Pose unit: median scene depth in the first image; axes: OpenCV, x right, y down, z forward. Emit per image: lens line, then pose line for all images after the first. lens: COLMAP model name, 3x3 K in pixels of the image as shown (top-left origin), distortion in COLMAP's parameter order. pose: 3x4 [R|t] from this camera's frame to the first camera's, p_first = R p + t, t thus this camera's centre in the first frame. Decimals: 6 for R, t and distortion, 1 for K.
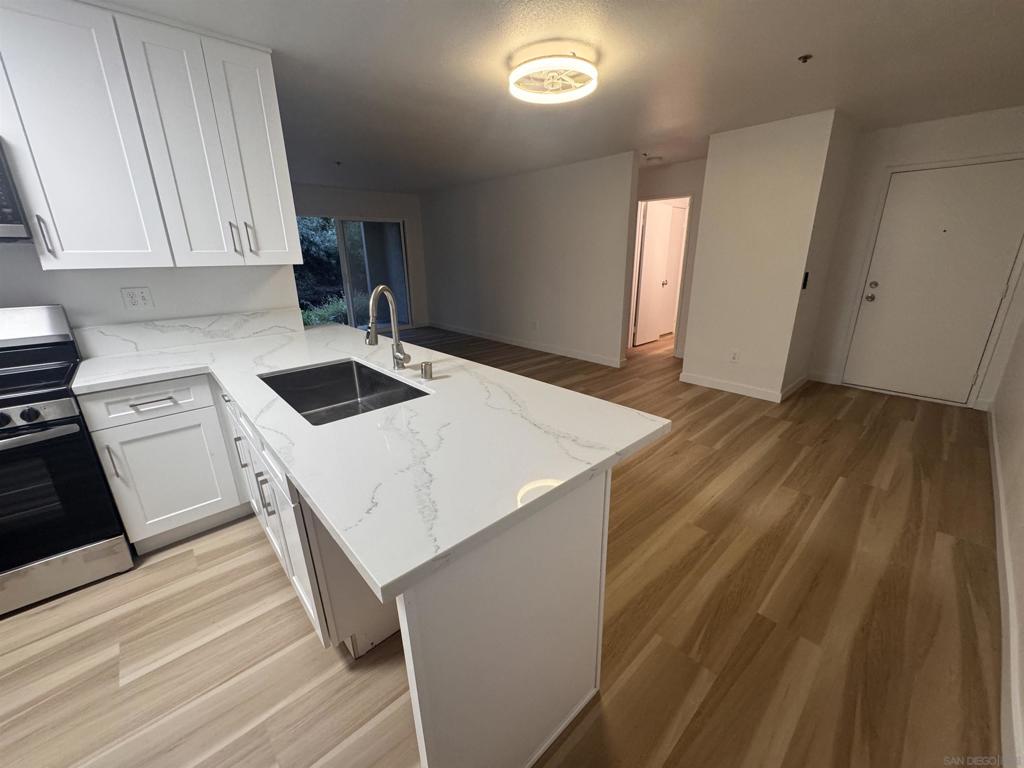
lens RADIAL K [[408.9, 0, 507.9], [0, 408.9, 382.7], [0, 0, 1]] dist [-0.000401, -0.000693]
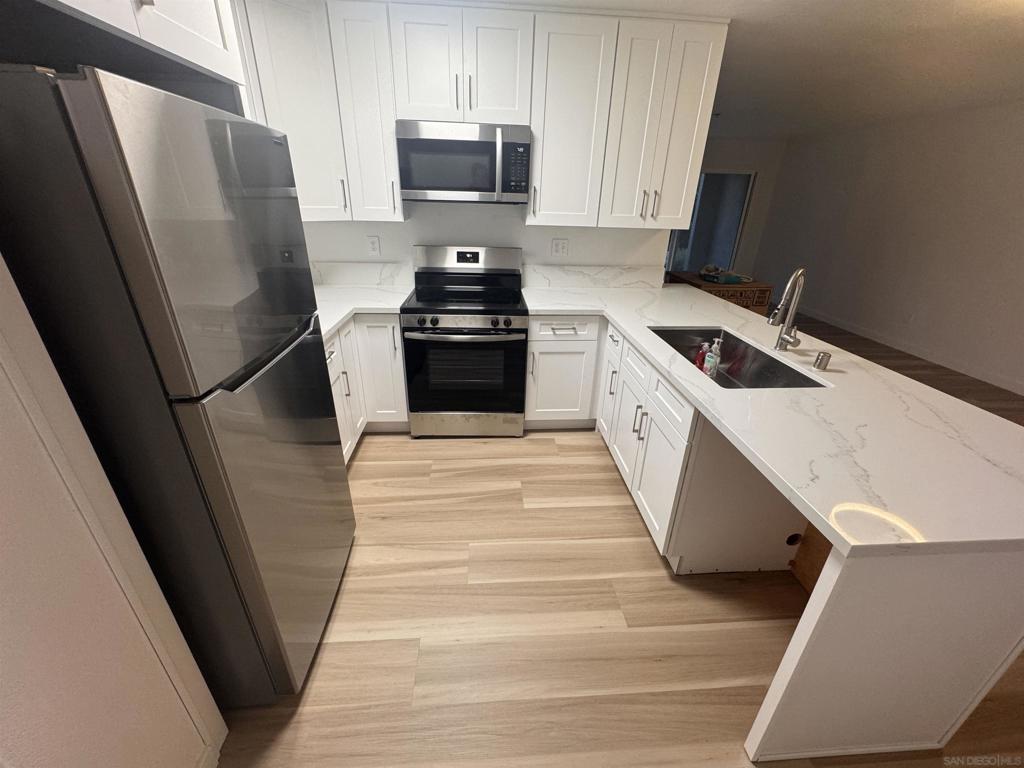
lens RADIAL K [[408.9, 0, 512.1], [0, 408.9, 382.1], [0, 0, 1]] dist [-0.000401, -0.000693]
pose [[0.784077, 0.288369, -0.549606, -0.210789], [-0.223619, 0.957294, 0.183257, 0.005454], [0.578980, -0.020786, 0.815077, -0.231754]]
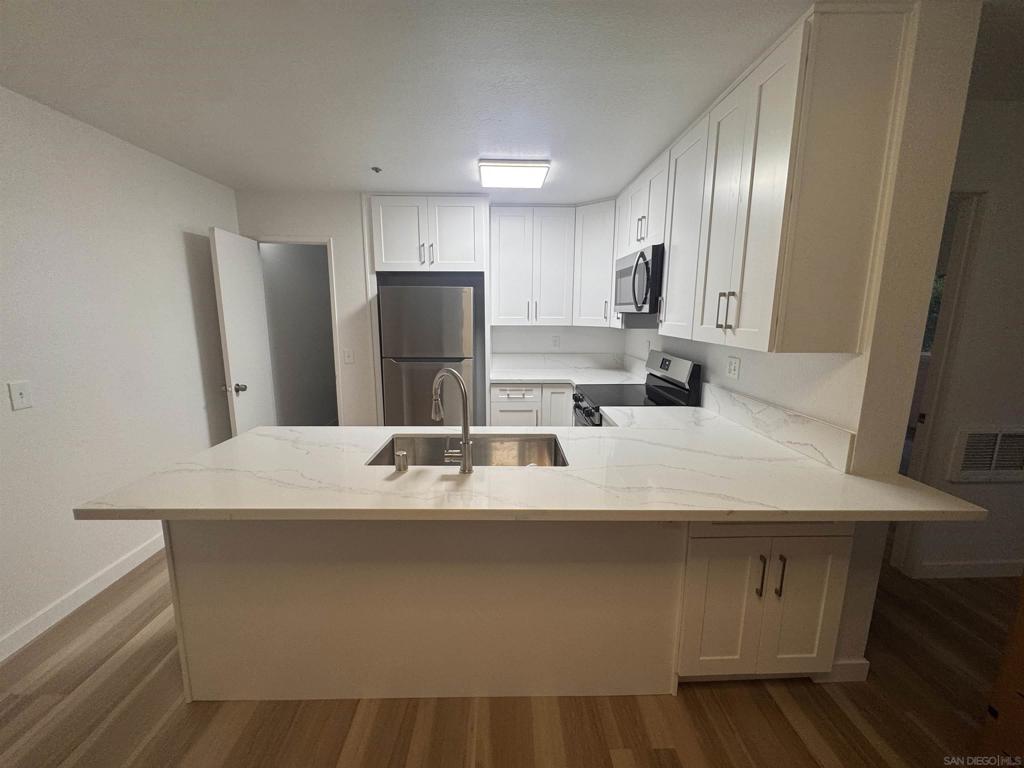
lens RADIAL K [[408.9, 0, 513.1], [0, 408.9, 388.4], [0, 0, 1]] dist [-0.000401, -0.000693]
pose [[-0.654587, 0.152033, -0.740542, 0.263055], [-0.224152, 0.896488, 0.382184, -0.531364], [0.721992, 0.416167, -0.552751, 1.484761]]
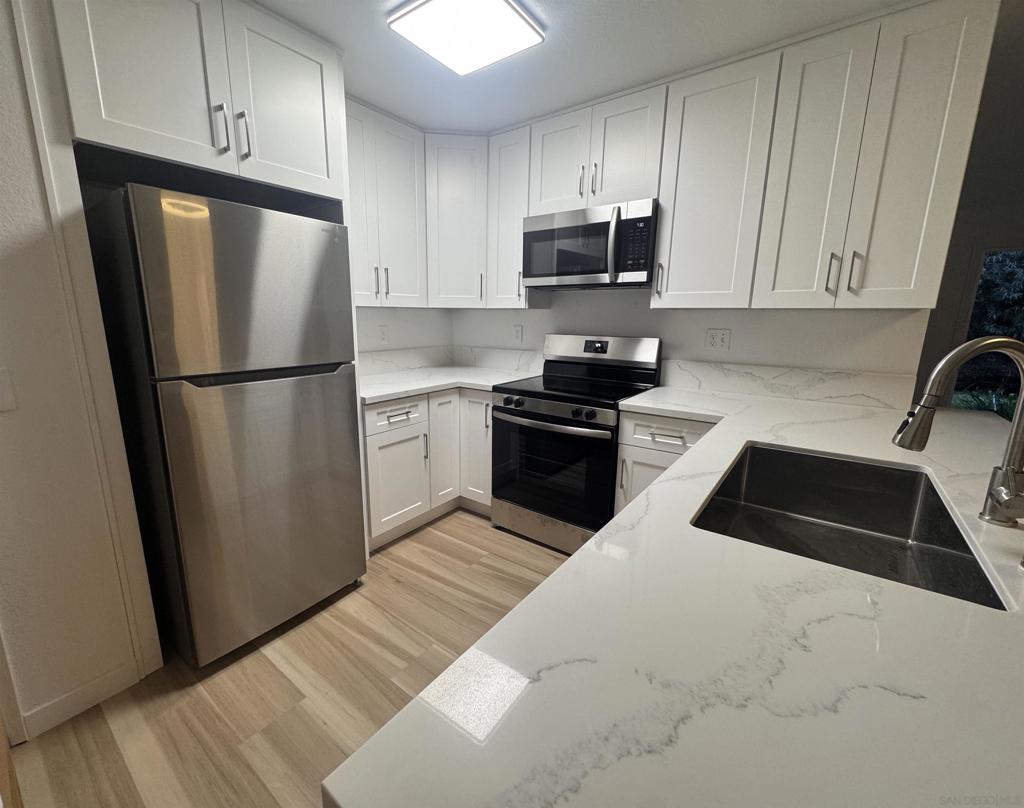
lens RADIAL K [[429.9, 0, 486.5], [0, 429.9, 403.5], [0, 0, 1]] dist [-0.000933, -0.001289]
pose [[0.170019, 0.213939, -0.961937, 0.068232], [-0.306948, 0.939085, 0.154604, -0.057910], [0.936417, 0.268979, 0.225330, 0.332415]]
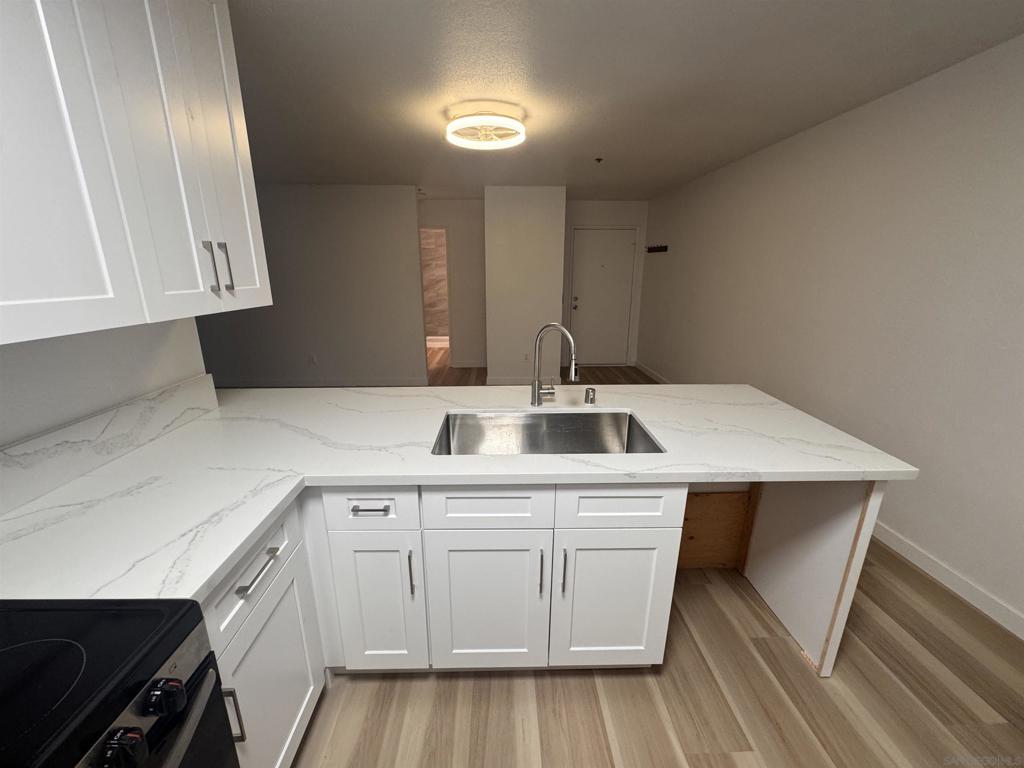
lens RADIAL K [[408.9, 0, 508.8], [0, 408.9, 381.8], [0, 0, 1]] dist [-0.000401, -0.000693]
pose [[0.651137, -0.184039, 0.736308, -1.054746], [0.219070, 0.974436, 0.049829, -0.157318], [-0.726656, 0.128858, 0.674809, 0.374307]]
